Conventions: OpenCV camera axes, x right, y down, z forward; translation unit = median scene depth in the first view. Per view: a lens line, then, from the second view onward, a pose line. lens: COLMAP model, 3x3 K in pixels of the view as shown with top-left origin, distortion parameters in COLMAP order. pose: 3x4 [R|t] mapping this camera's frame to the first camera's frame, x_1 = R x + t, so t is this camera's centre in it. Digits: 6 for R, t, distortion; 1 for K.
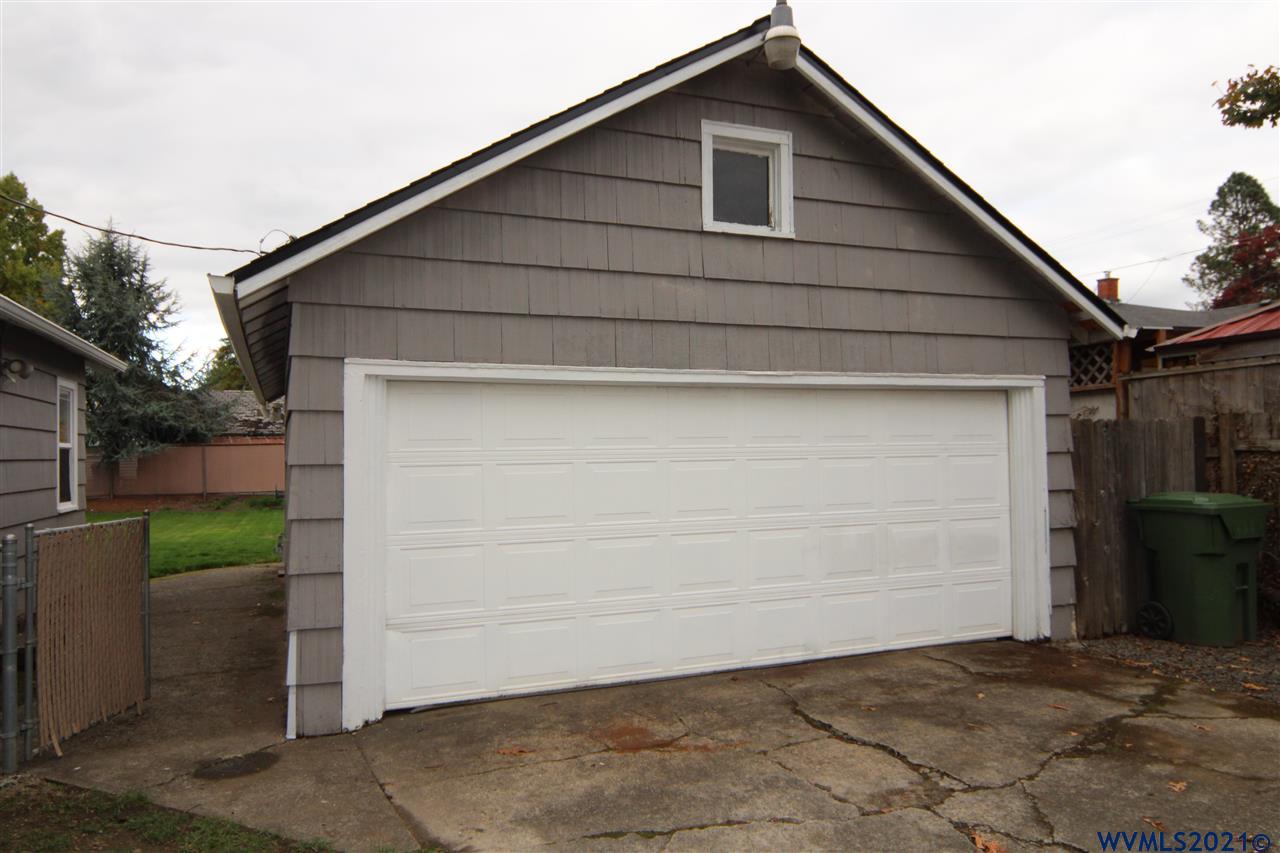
lens RADIAL K [[880.6, 0, 646.9], [0, 880.6, 428.7], [0, 0, 1]] dist [-0.006084, 0.005359]
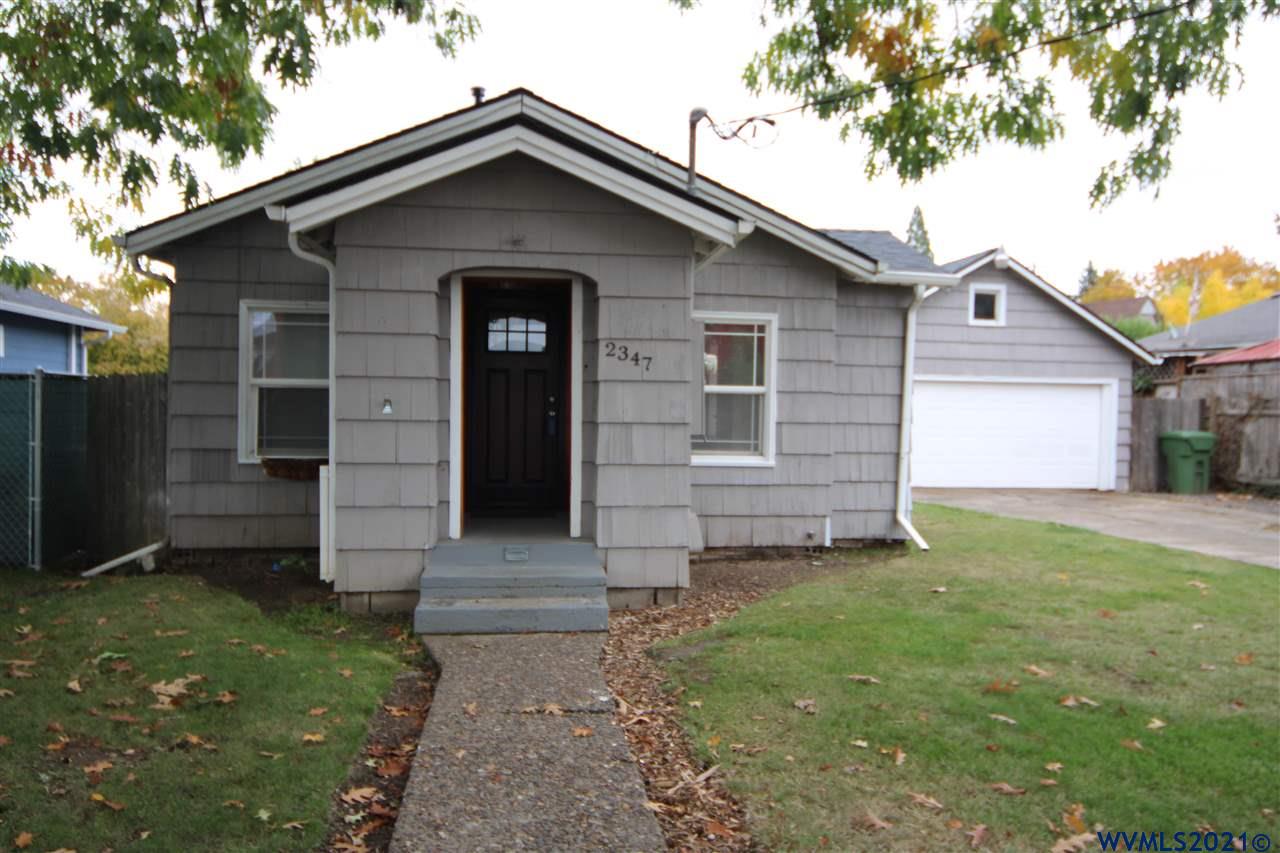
lens RADIAL K [[934.7, 0, 637.2], [0, 934.7, 427.7], [0, 0, 1]] dist [-0.000942, 0.002726]
pose [[0.966752, 0.038852, -0.252749, -0.155109], [-0.026385, 0.998271, 0.052534, -0.027644], [0.254353, -0.044119, 0.966105, -1.741389]]
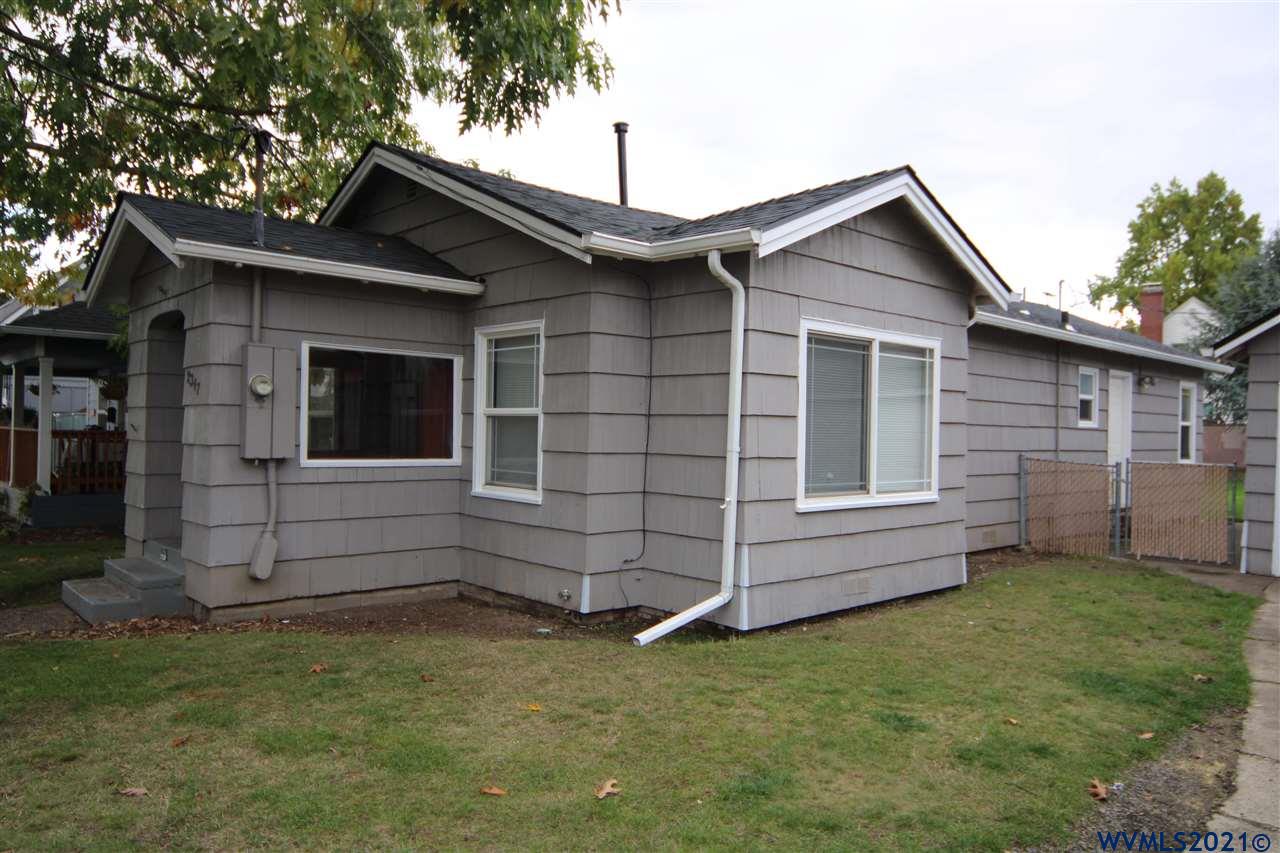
lens RADIAL K [[880.6, 0, 644.3], [0, 880.6, 426.1], [0, 0, 1]] dist [-0.006084, 0.005359]
pose [[0.357654, 0.021600, -0.933604, 0.680183], [0.002110, 0.999711, 0.023938, -0.023915], [0.933852, -0.010532, 0.357505, -0.693221]]
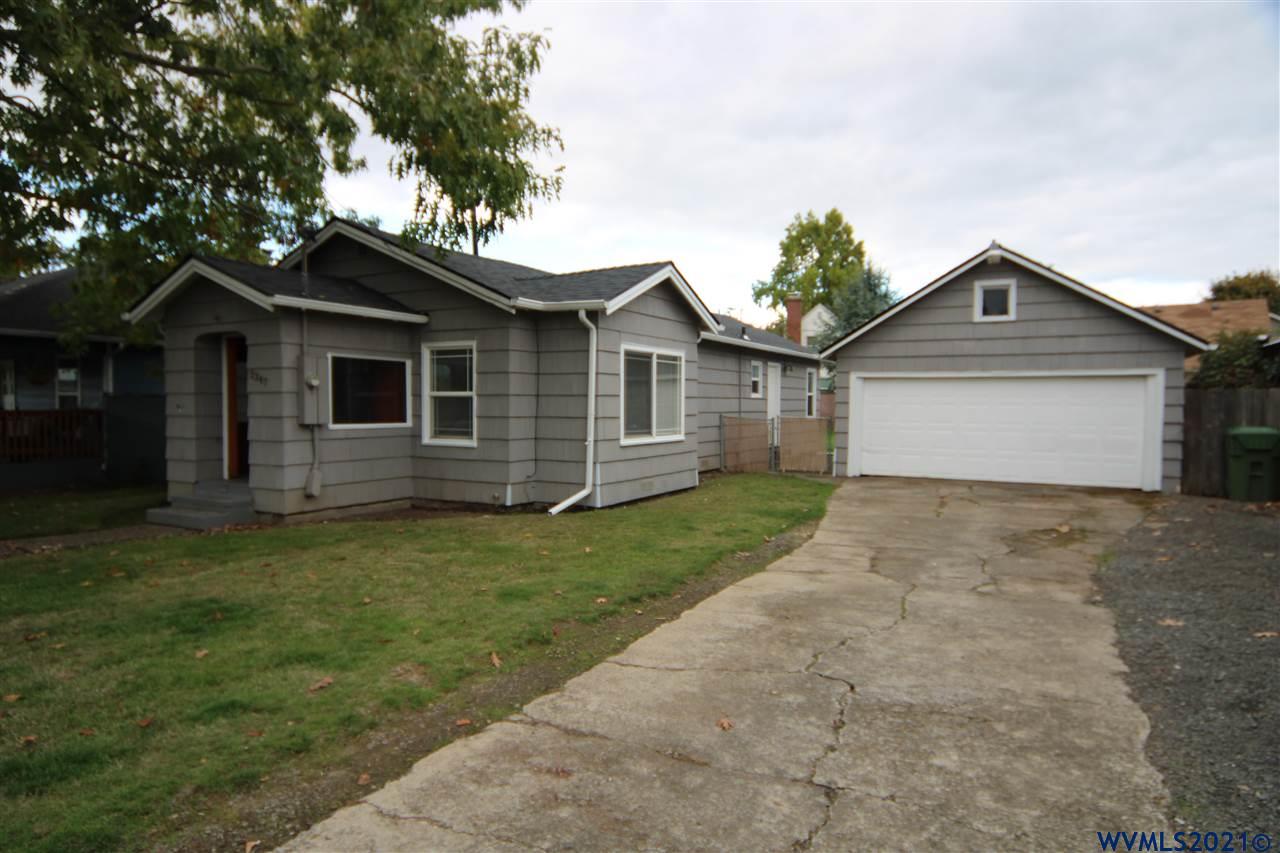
lens RADIAL K [[757.8, 0, 636.1], [0, 757.8, 418.8], [0, 0, 1]] dist [0.000677, 0.001663]
pose [[0.629487, 0.037877, -0.776087, 1.069557], [0.006577, 0.998516, 0.054068, -0.046594], [0.776983, -0.039140, 0.628304, -1.142245]]
